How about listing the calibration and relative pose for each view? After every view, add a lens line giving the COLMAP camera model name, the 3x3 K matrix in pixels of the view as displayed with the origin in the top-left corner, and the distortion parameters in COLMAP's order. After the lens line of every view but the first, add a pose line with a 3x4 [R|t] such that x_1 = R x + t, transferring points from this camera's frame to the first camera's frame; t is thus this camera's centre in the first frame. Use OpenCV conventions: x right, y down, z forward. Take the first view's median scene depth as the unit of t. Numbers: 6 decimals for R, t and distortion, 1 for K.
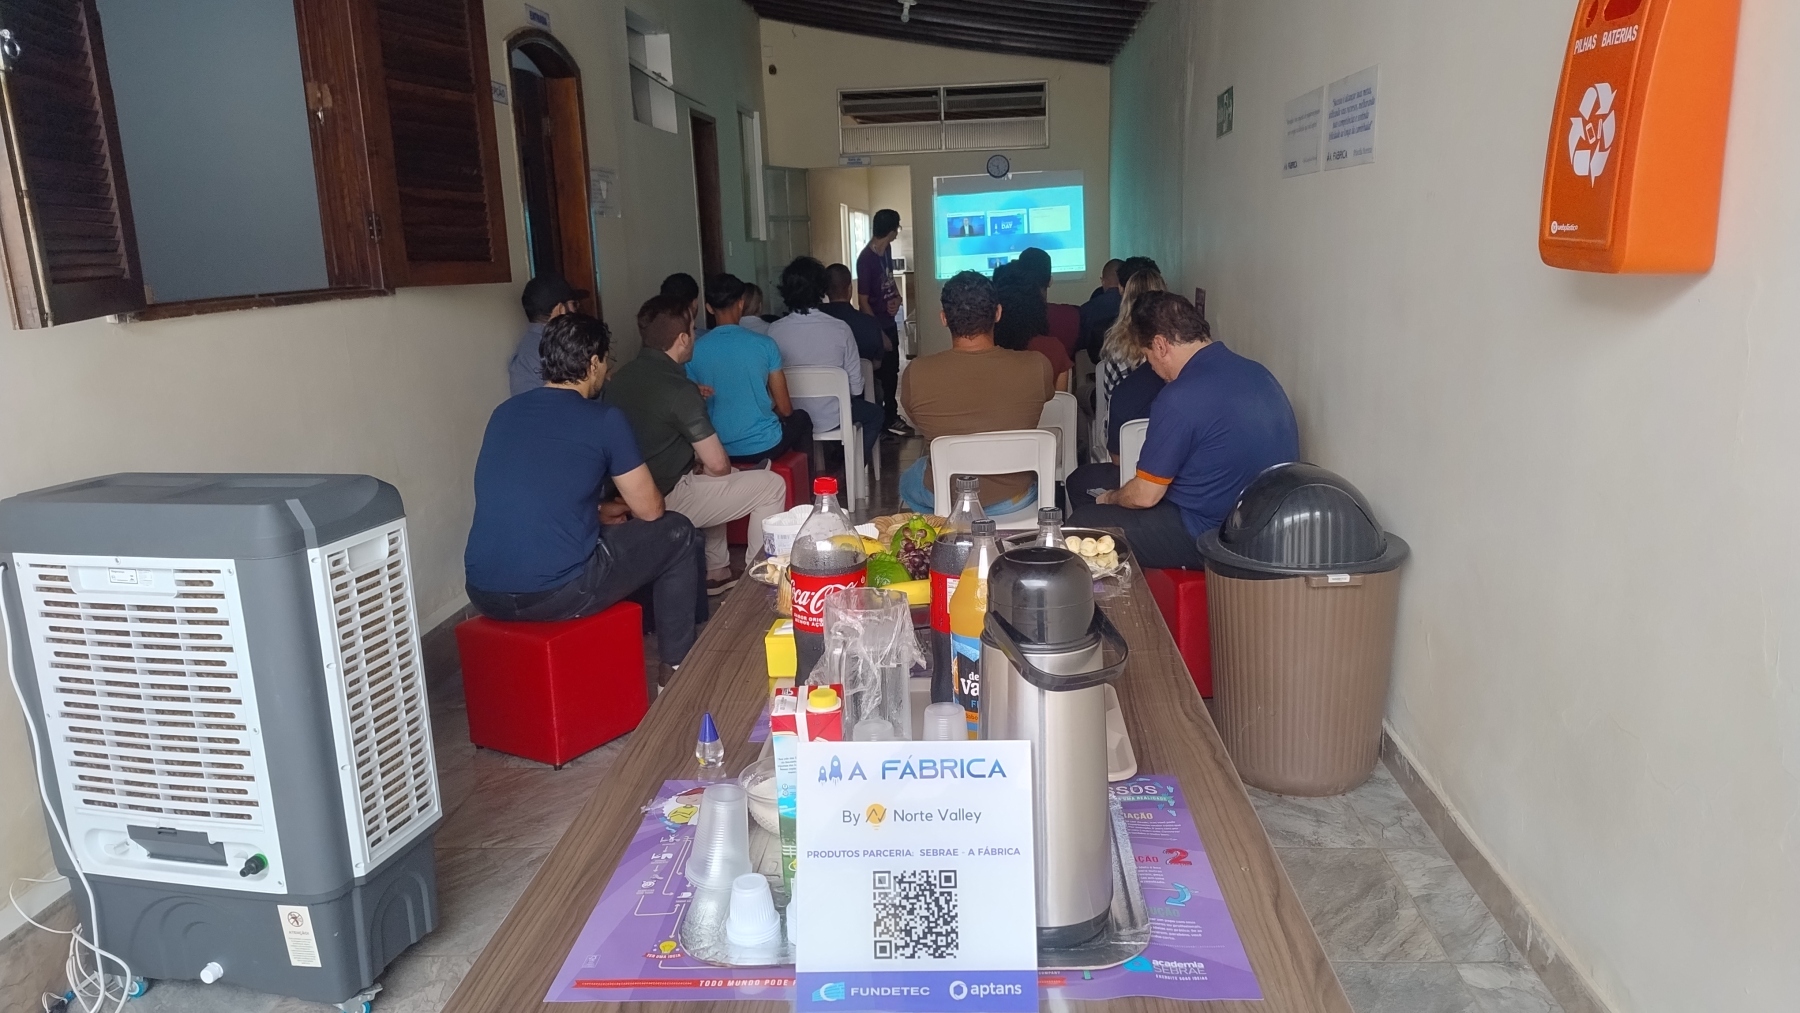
lens RADIAL K [[1247.3, 0, 891.5], [0, 1247.3, 495.1], [0, 0, 1]] dist [0.050259, -0.050369]
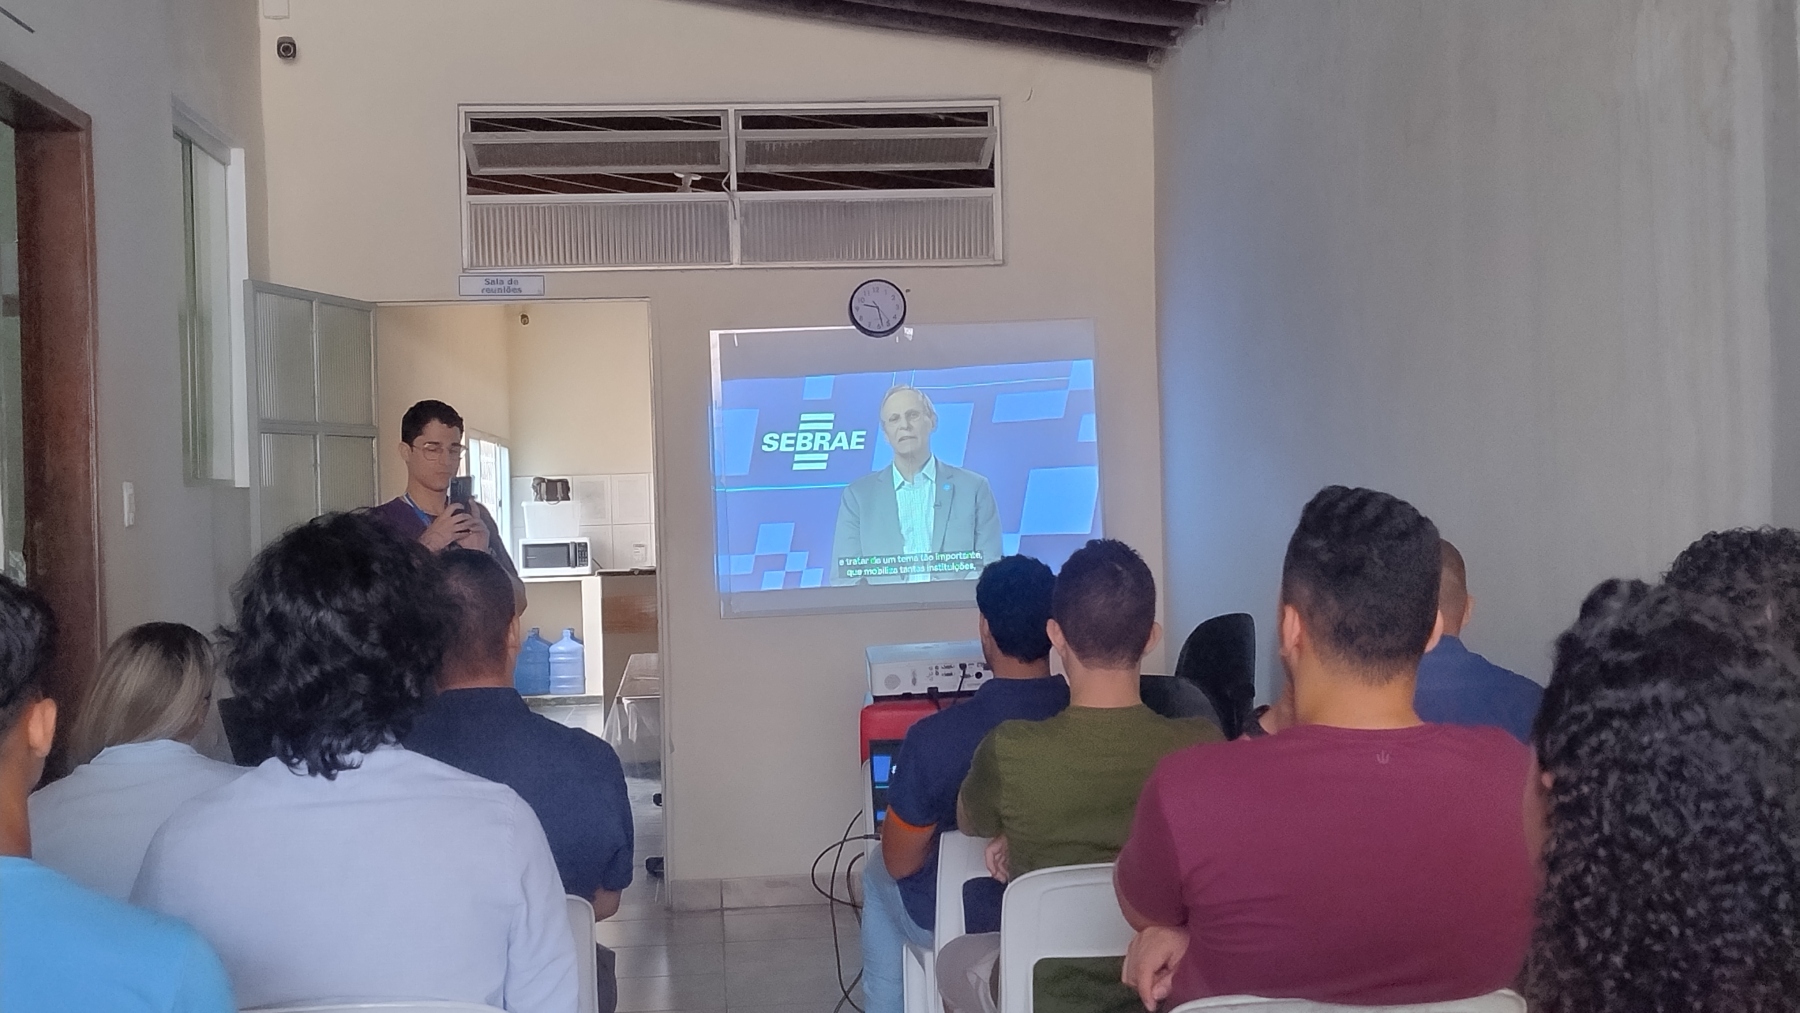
lens RADIAL K [[2293.2, 0, 839.4], [0, 2293.2, 497.1], [0, 0, 1]] dist [0.104609, 0.000549]
pose [[0.990911, 0.013043, 0.133889, -0.021085], [0.014948, 0.978449, -0.205949, -0.060514], [-0.133690, 0.206079, 0.969360, 0.331594]]
